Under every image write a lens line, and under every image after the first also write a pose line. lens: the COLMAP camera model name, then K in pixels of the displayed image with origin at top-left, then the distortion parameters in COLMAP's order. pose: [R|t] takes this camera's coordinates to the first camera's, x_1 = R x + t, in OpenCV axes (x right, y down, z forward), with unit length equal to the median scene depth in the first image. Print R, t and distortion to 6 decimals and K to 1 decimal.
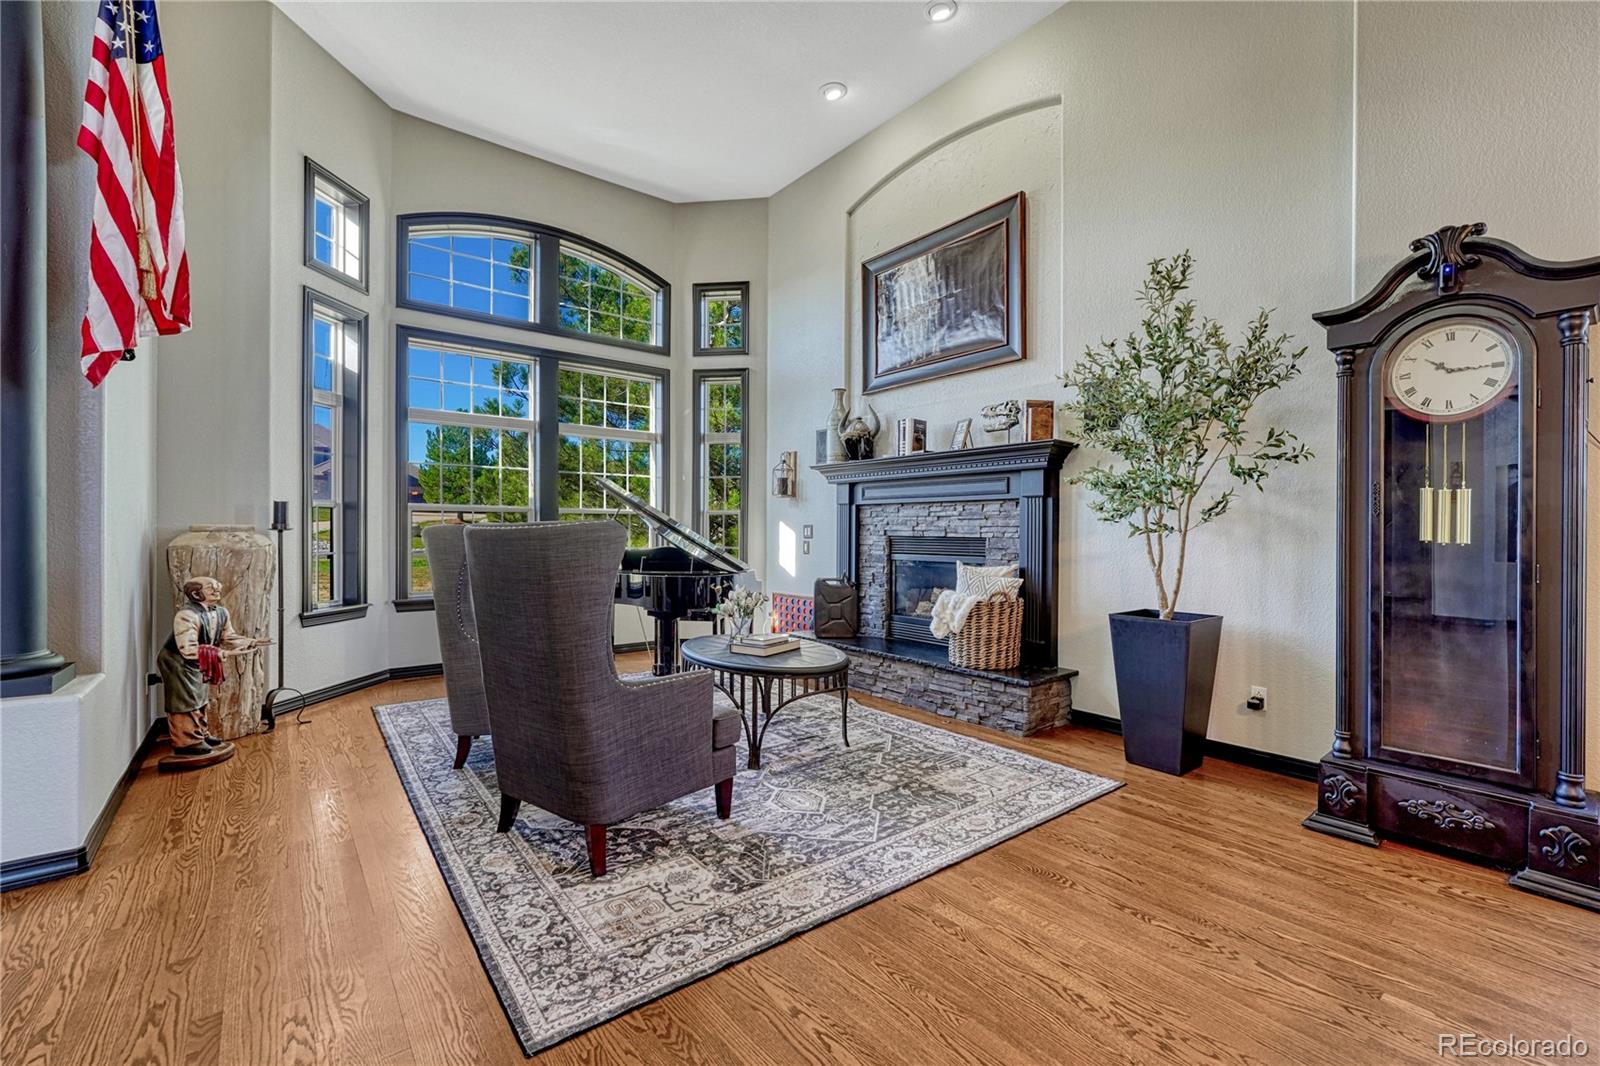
lens RADIAL K [[673.0, 0, 801.9], [0, 673.0, 534.5], [0, 0, 1]] dist [-0.006442, -0.000767]
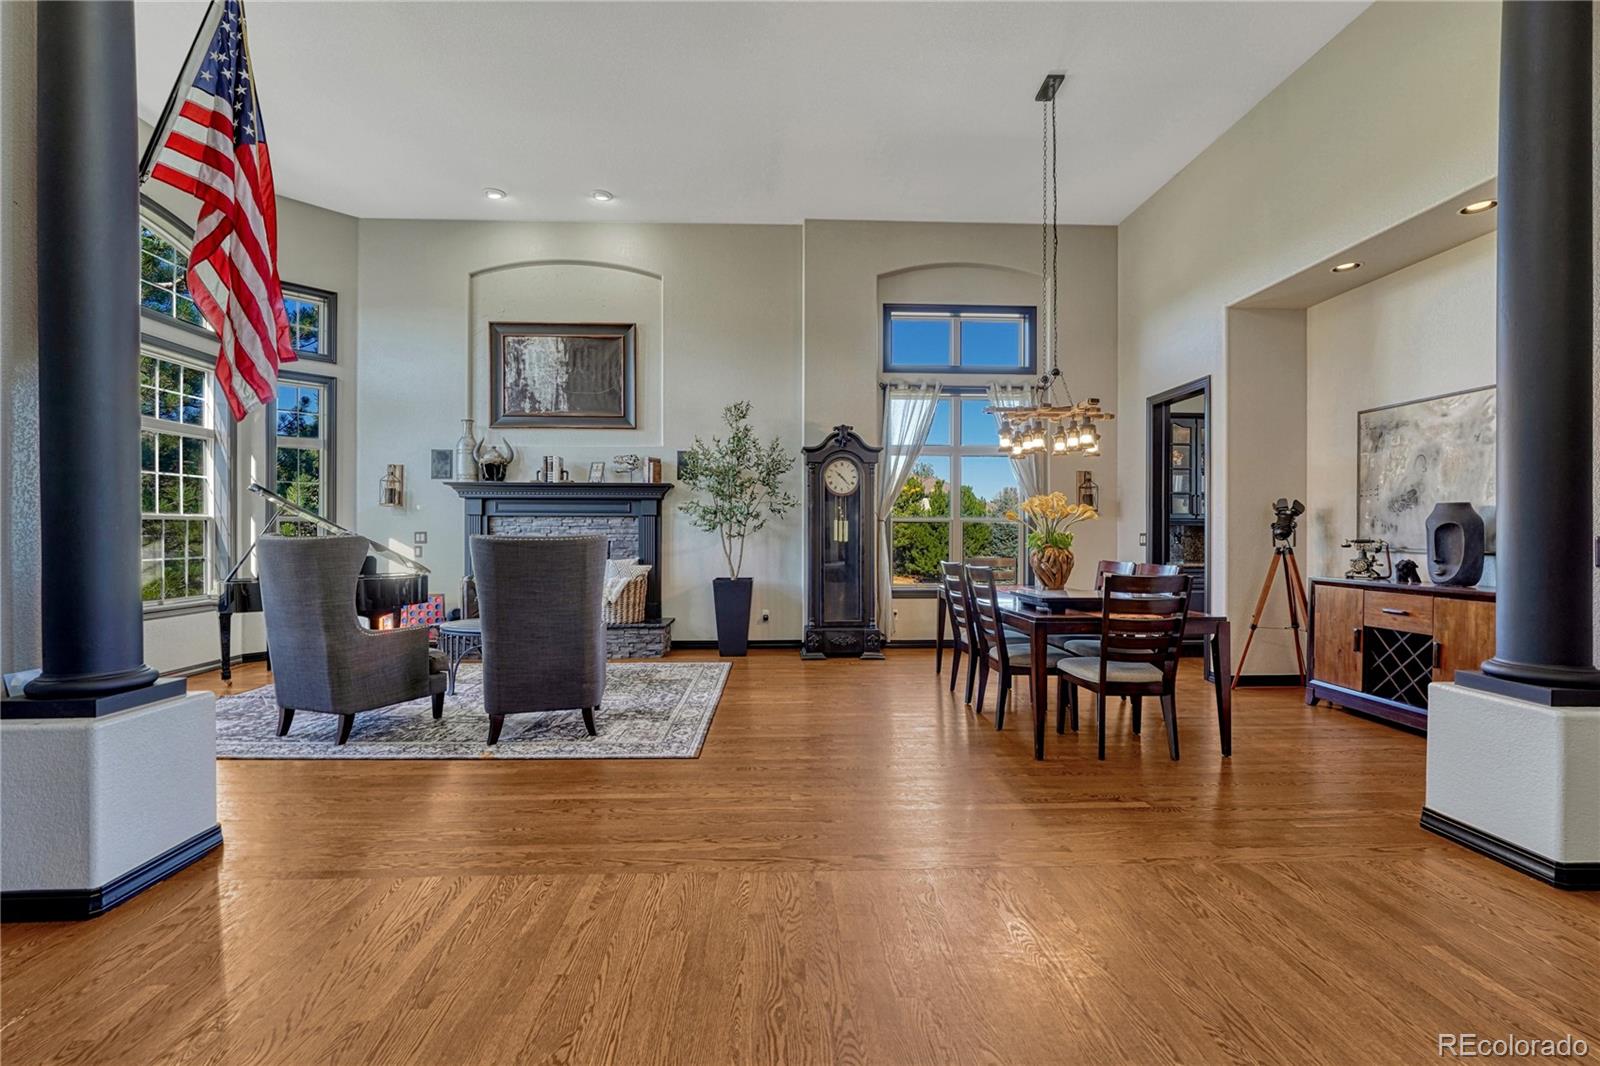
lens RADIAL K [[673.0, 0, 806.0], [0, 673.0, 537.5], [0, 0, 1]] dist [-0.006442, -0.000767]
pose [[0.577848, -0.008620, 0.816099, -0.929053], [0.005229, 0.999963, 0.006859, -0.014969], [-0.816128, 0.000304, 0.577872, -0.313011]]
